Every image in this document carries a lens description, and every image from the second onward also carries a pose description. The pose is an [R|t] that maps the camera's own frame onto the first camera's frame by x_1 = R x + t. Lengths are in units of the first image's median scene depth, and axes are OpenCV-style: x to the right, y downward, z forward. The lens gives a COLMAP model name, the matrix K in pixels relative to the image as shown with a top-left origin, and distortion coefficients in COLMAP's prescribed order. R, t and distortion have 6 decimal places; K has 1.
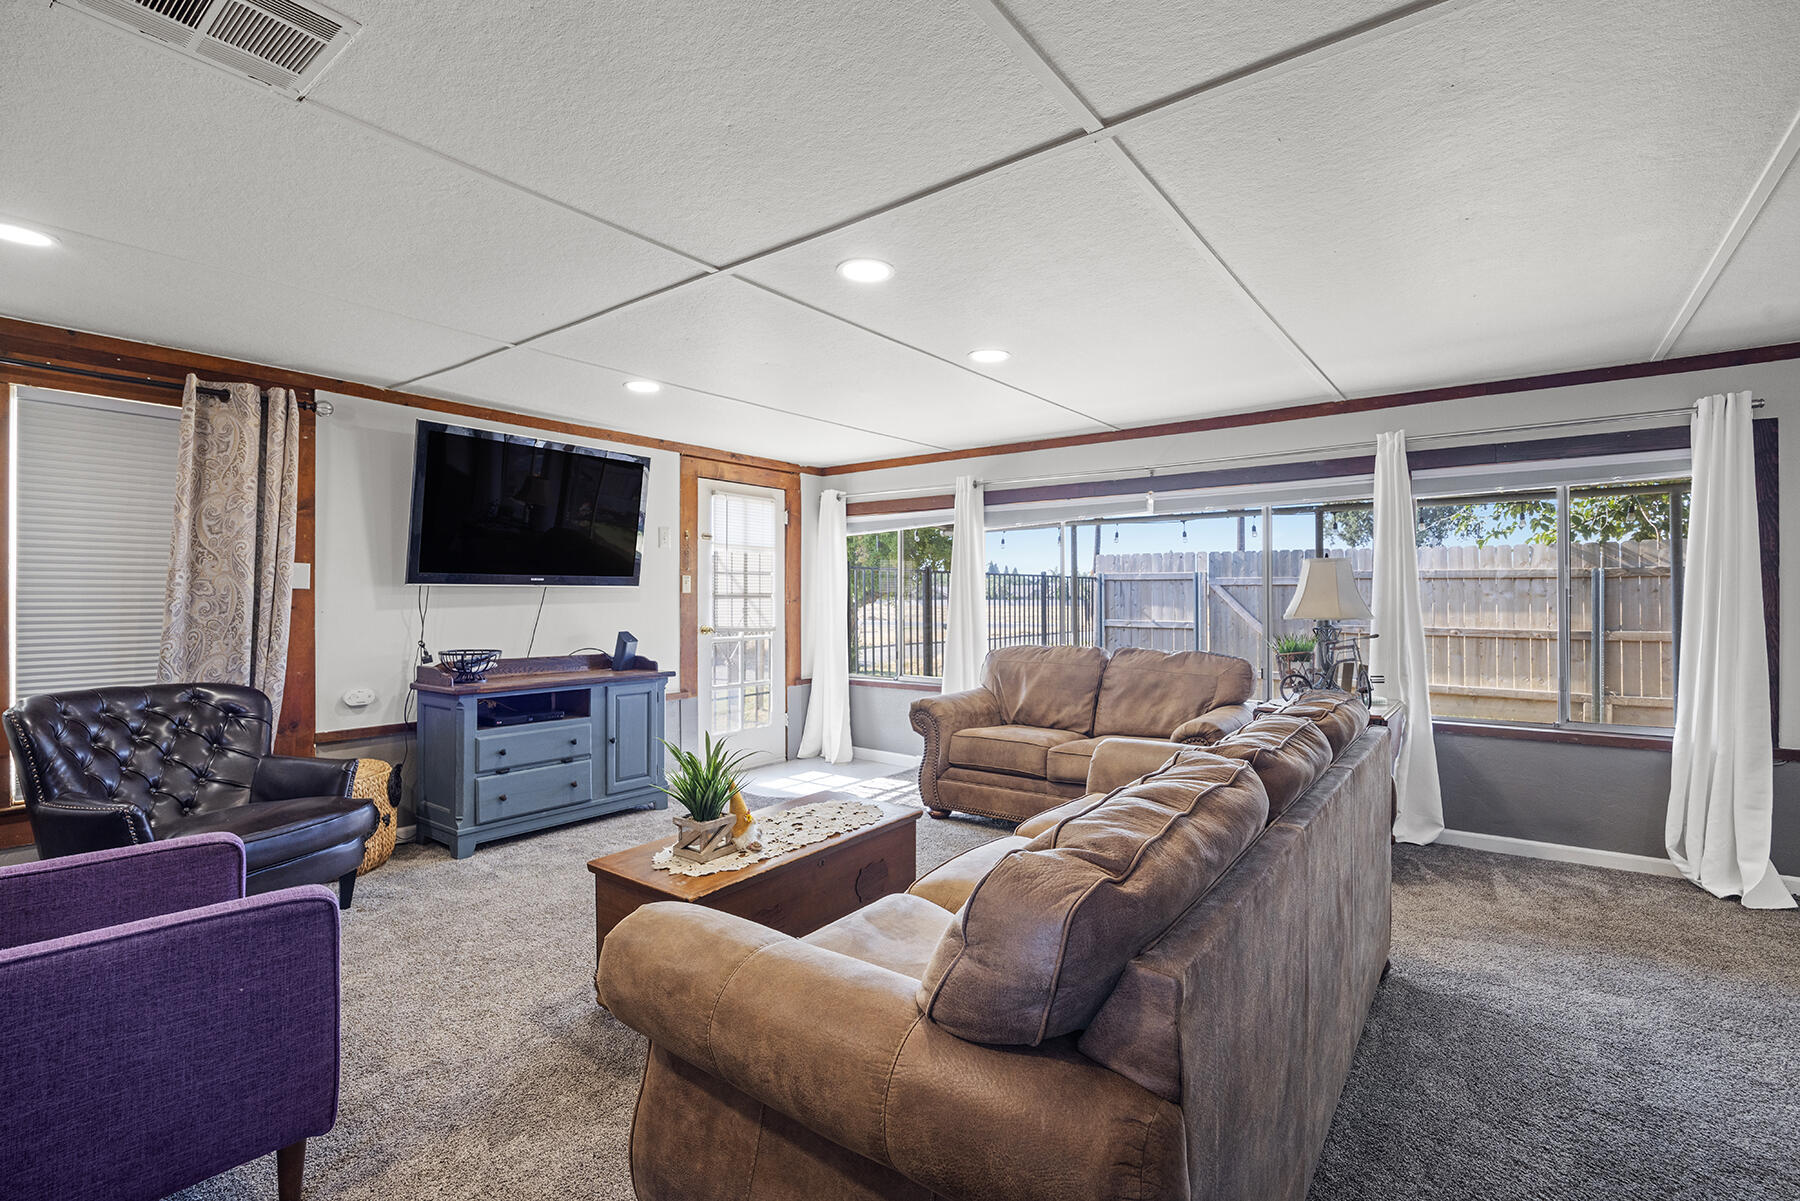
lens RADIAL K [[810.5, 0, 902.3], [0, 810.5, 596.5], [0, 0, 1]] dist [-0.013233, 0.001166]
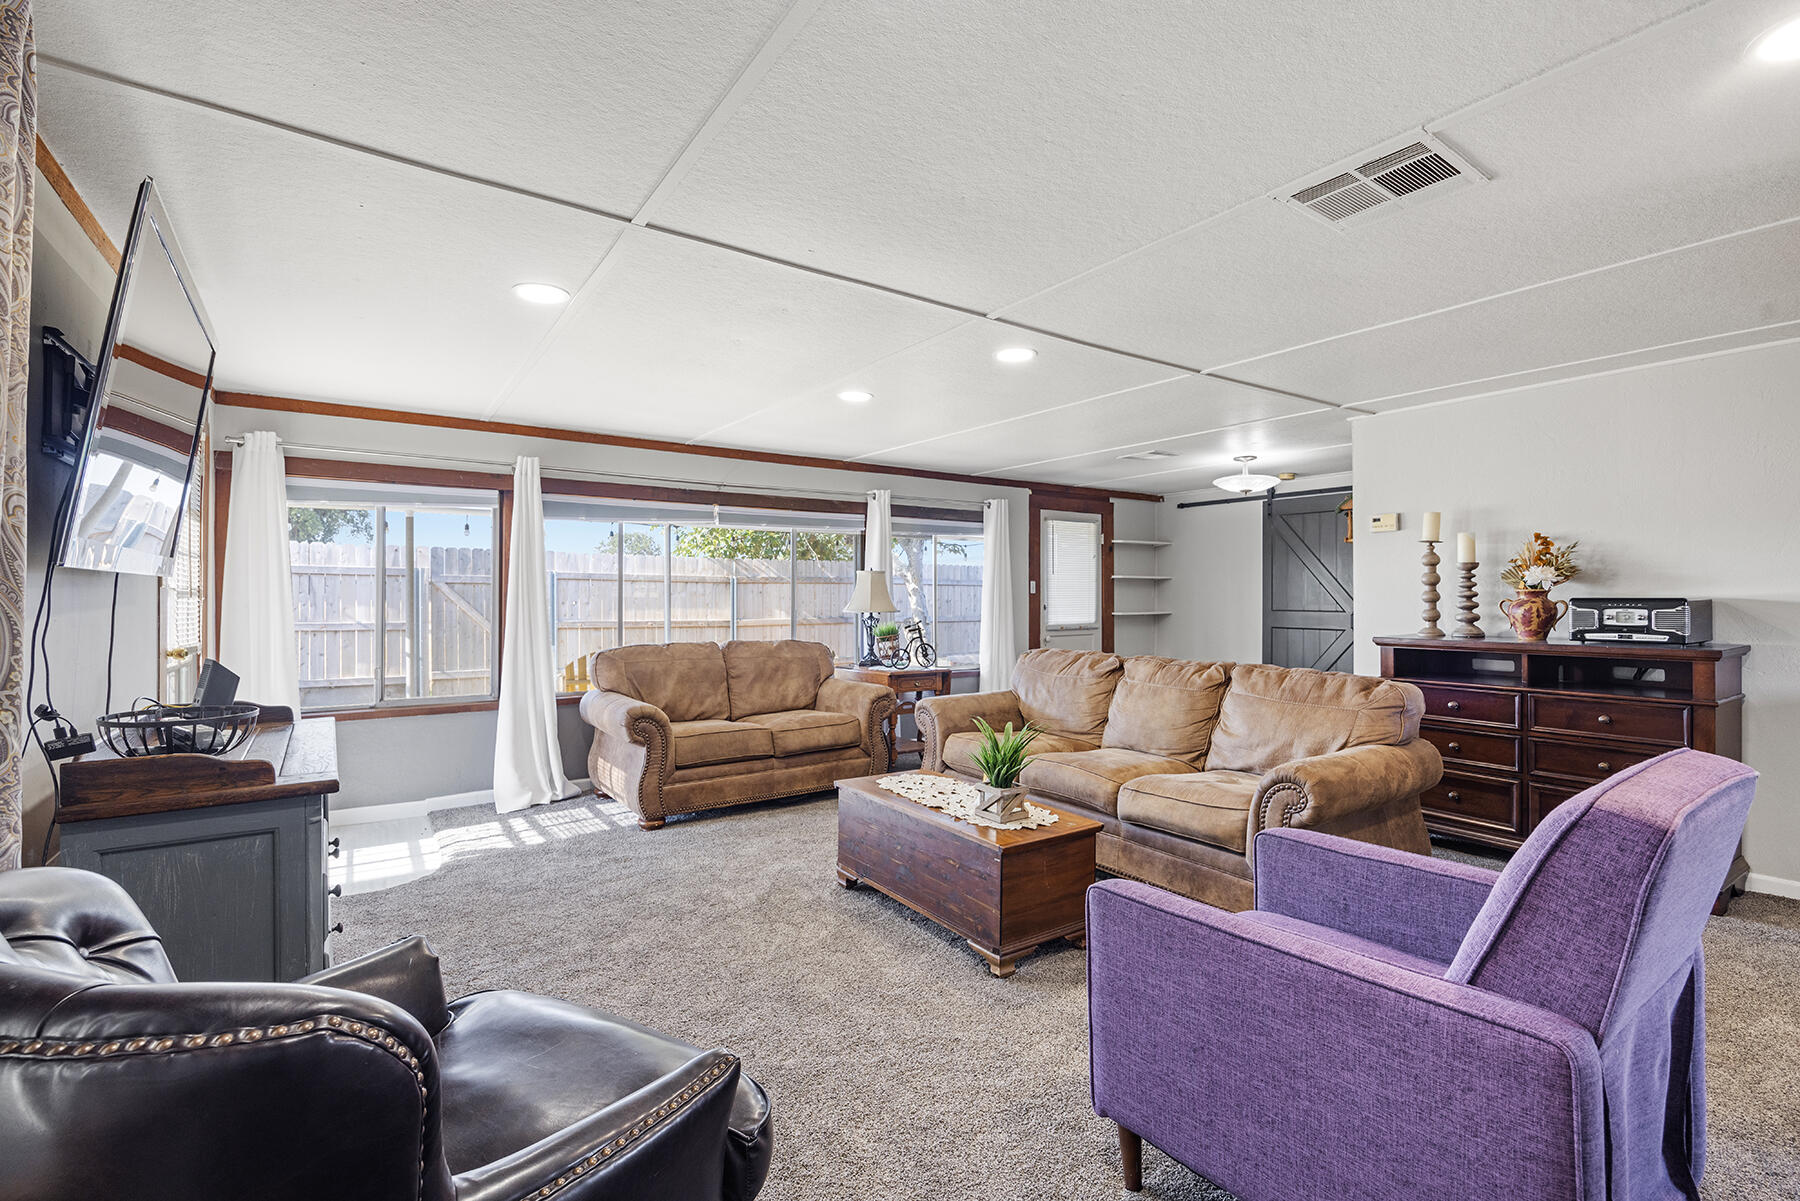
lens RADIAL K [[810.5, 0, 902.3], [0, 810.5, 596.5], [0, 0, 1]] dist [-0.013233, 0.001166]
pose [[0.318721, 0.001470, 0.947847, -0.746507], [-0.004477, 0.999990, -0.000045, -0.000206], [-0.947838, -0.004230, 0.318725, 0.415283]]
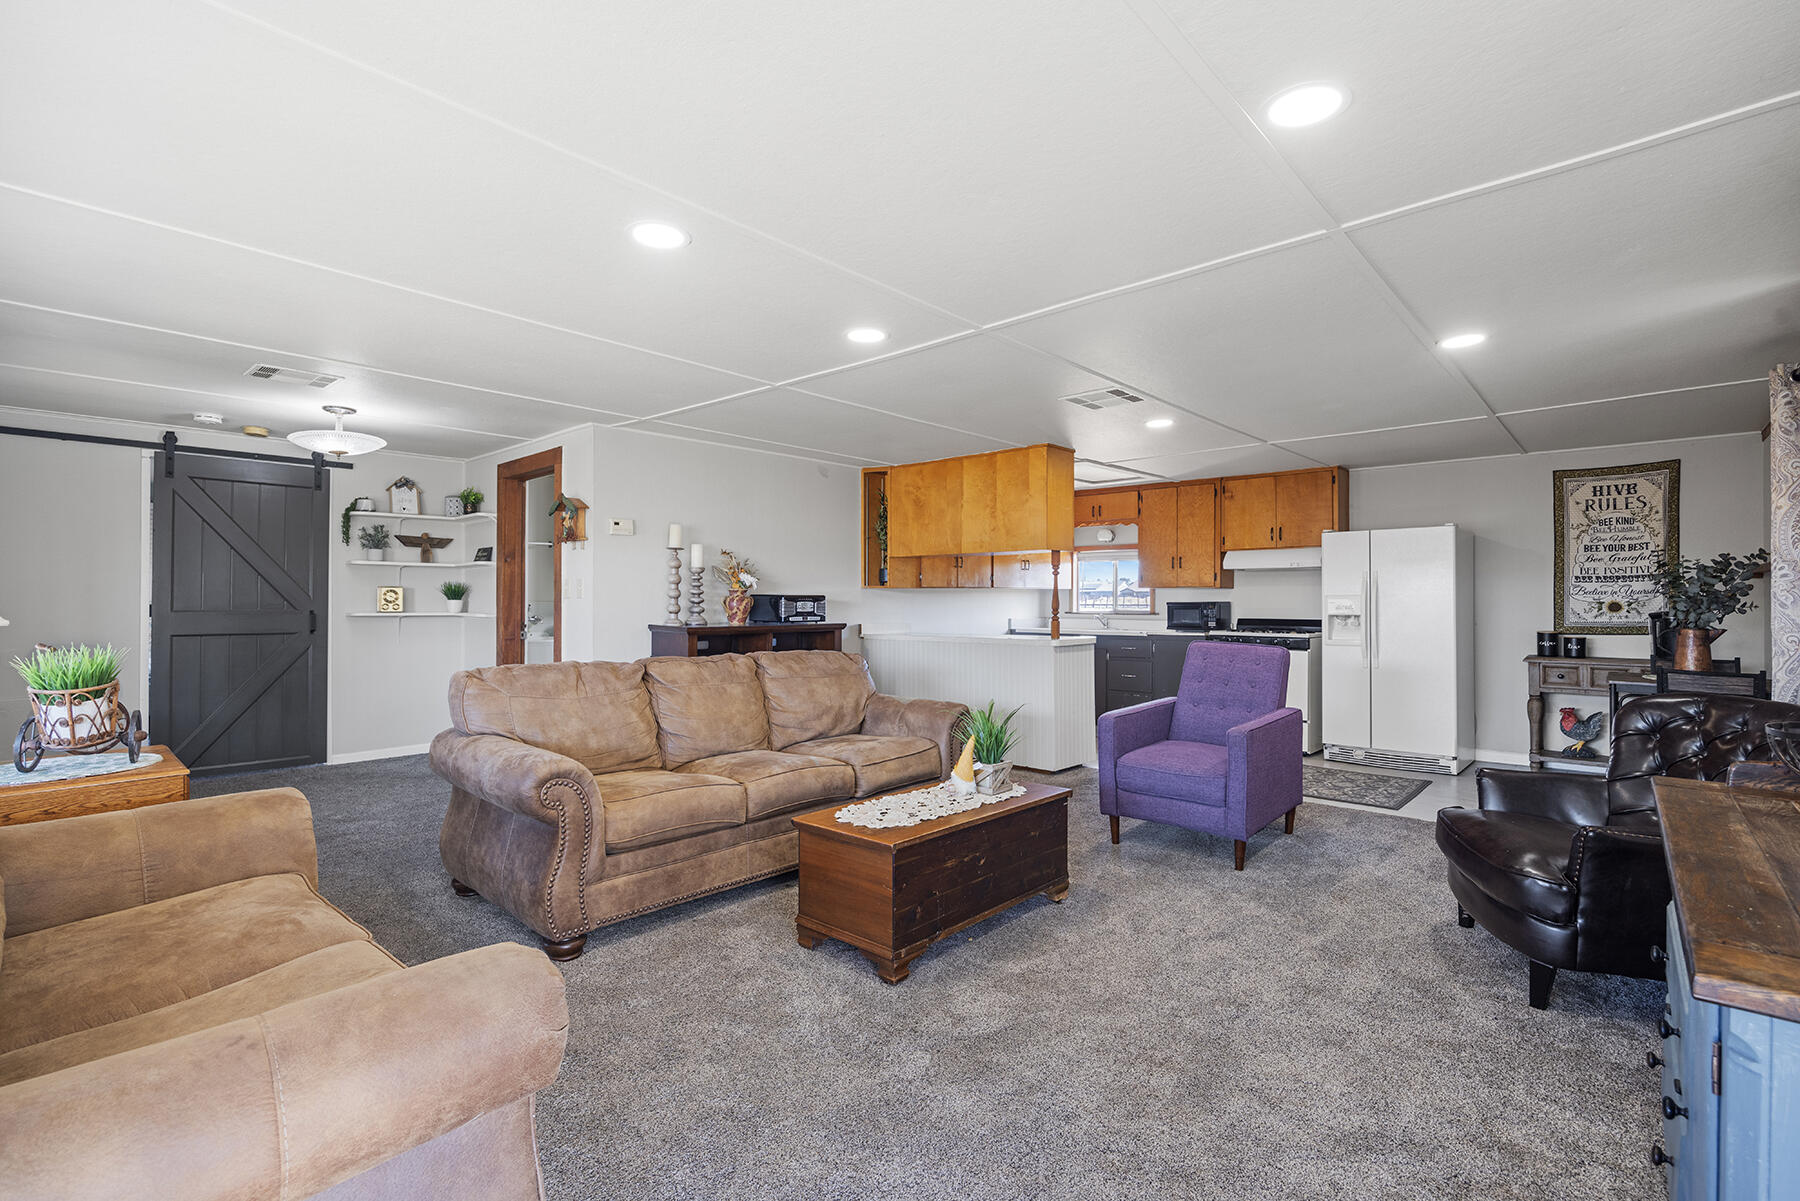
lens RADIAL K [[810.5, 0, 902.3], [0, 810.5, 596.5], [0, 0, 1]] dist [-0.013233, 0.001166]
pose [[-0.995178, -0.000604, 0.098083, -0.105028], [-0.001877, 0.999915, -0.012888, 0.016016], [-0.098067, -0.013010, -0.995095, 1.244476]]
